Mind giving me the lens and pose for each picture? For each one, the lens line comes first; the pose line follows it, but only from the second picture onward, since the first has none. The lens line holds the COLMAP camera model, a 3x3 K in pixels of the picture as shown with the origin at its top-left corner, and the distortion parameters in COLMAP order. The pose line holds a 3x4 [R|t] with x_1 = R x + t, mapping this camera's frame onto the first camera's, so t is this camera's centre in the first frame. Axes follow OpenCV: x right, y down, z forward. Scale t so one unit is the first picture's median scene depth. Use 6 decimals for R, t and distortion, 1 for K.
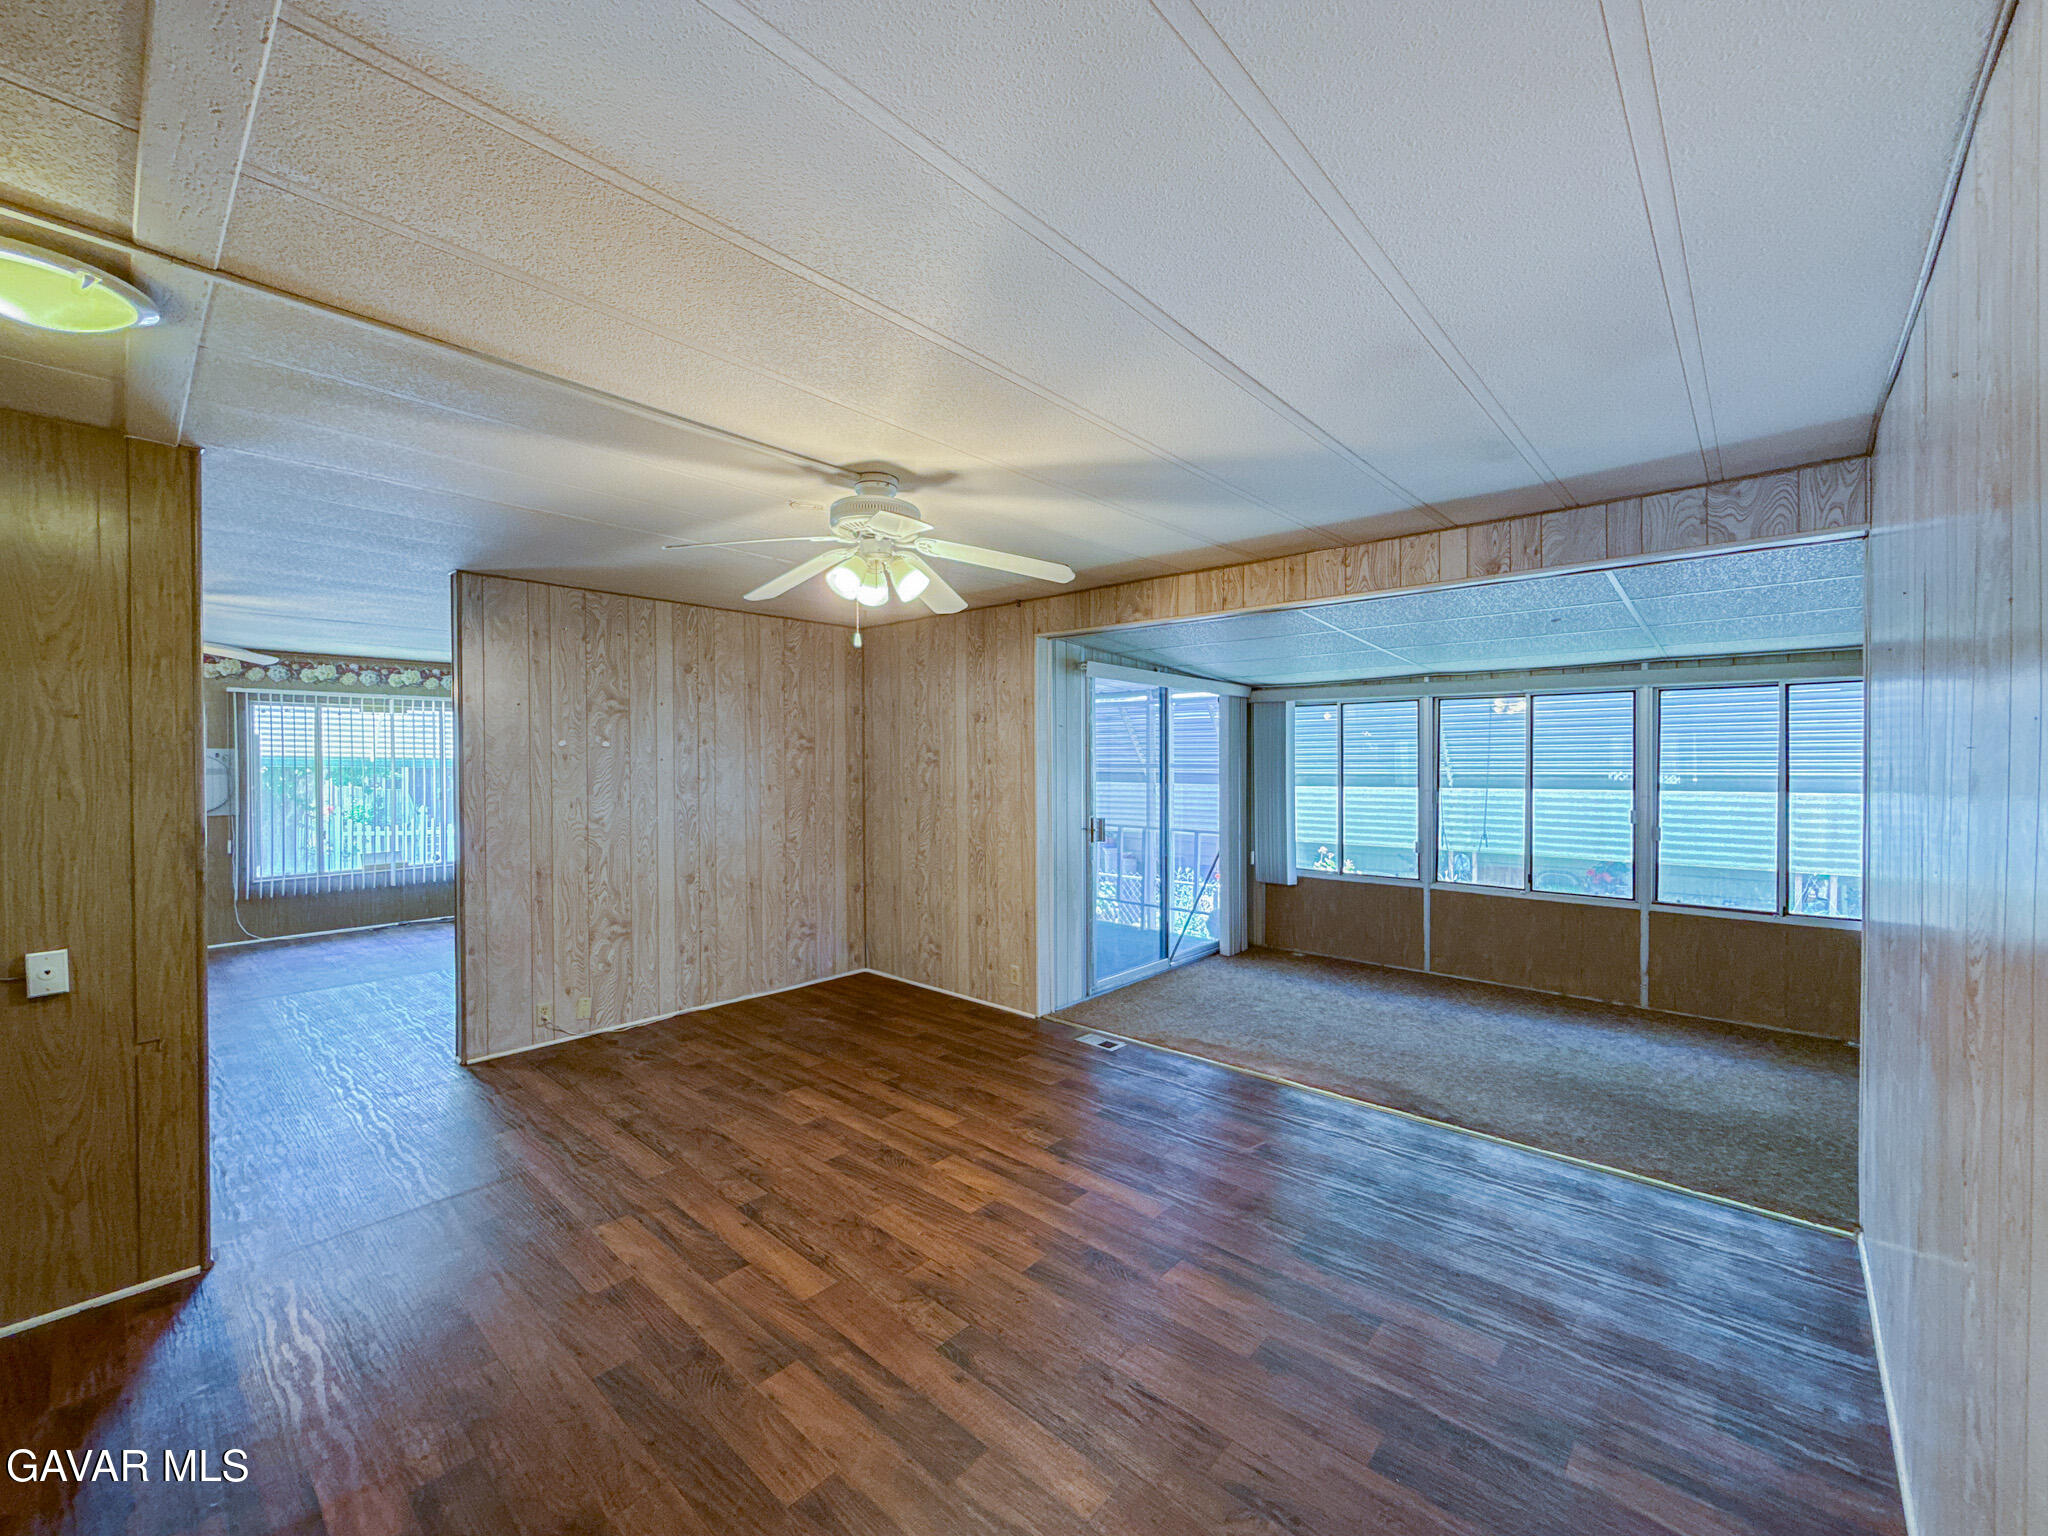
lens RADIAL K [[836.8, 0, 1007.8], [0, 836.8, 769.3], [0, 0, 1]] dist [0.000050, 0.000052]
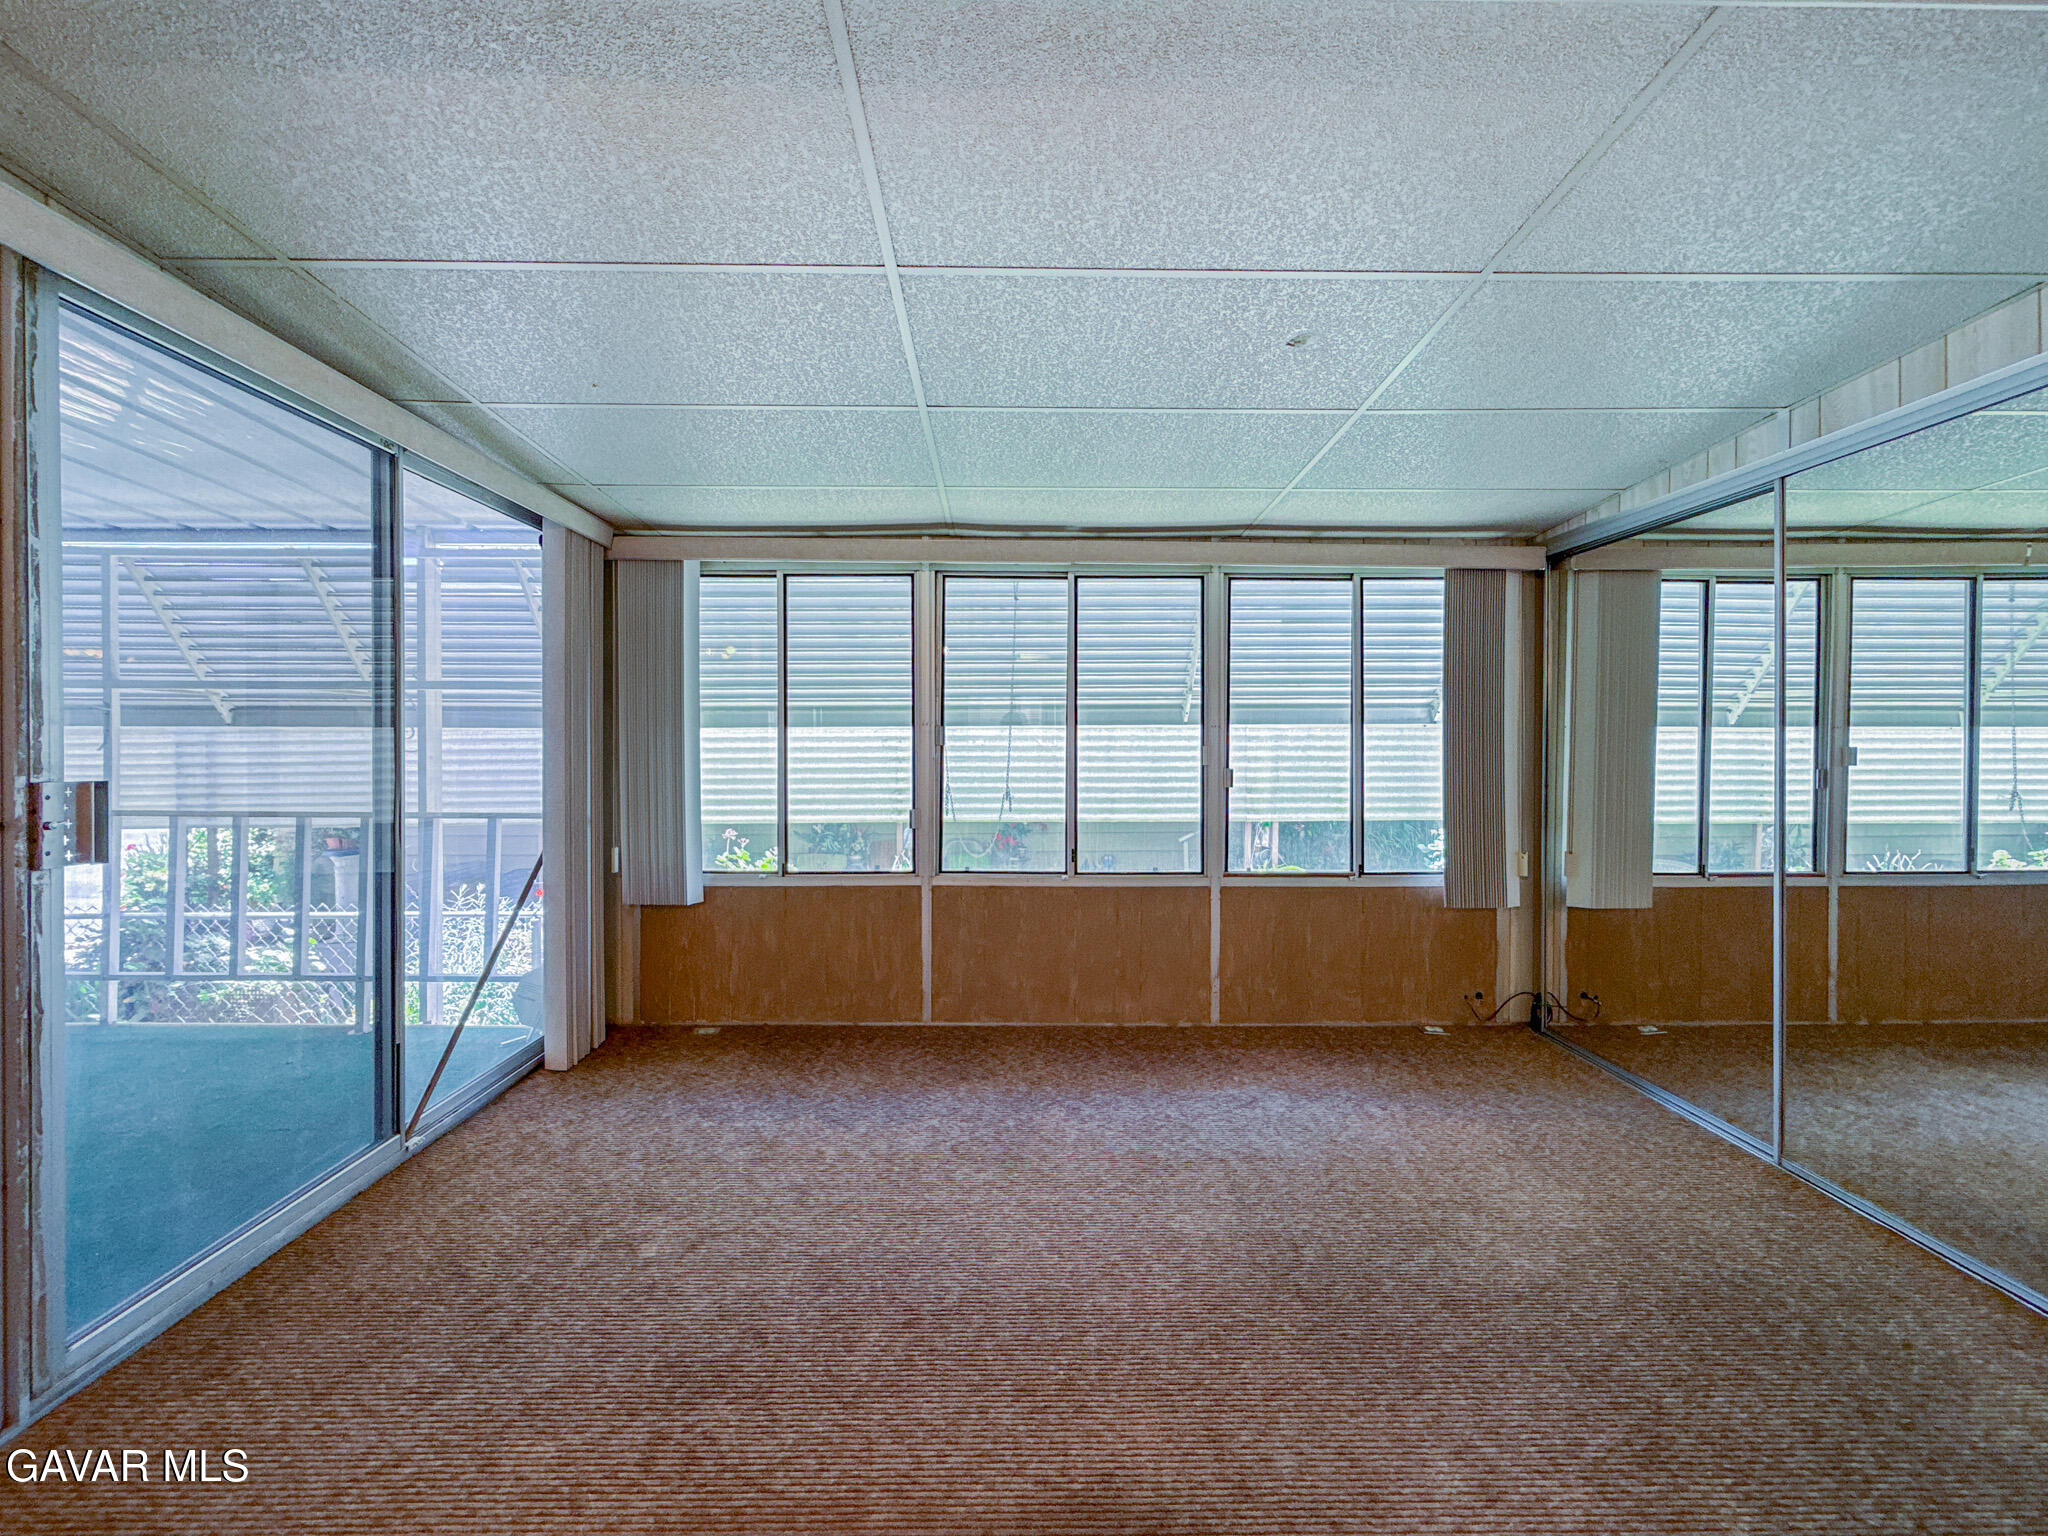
lens RADIAL K [[811.5, 0, 1014.7], [0, 811.5, 747.0], [0, 0, 1]] dist [-0.000005, -0.000013]
pose [[0.715877, 0.000911, 0.698226, 0.152677], [0.004410, 0.999973, -0.005827, 0.051184], [-0.698213, 0.007250, 0.715854, 0.600349]]
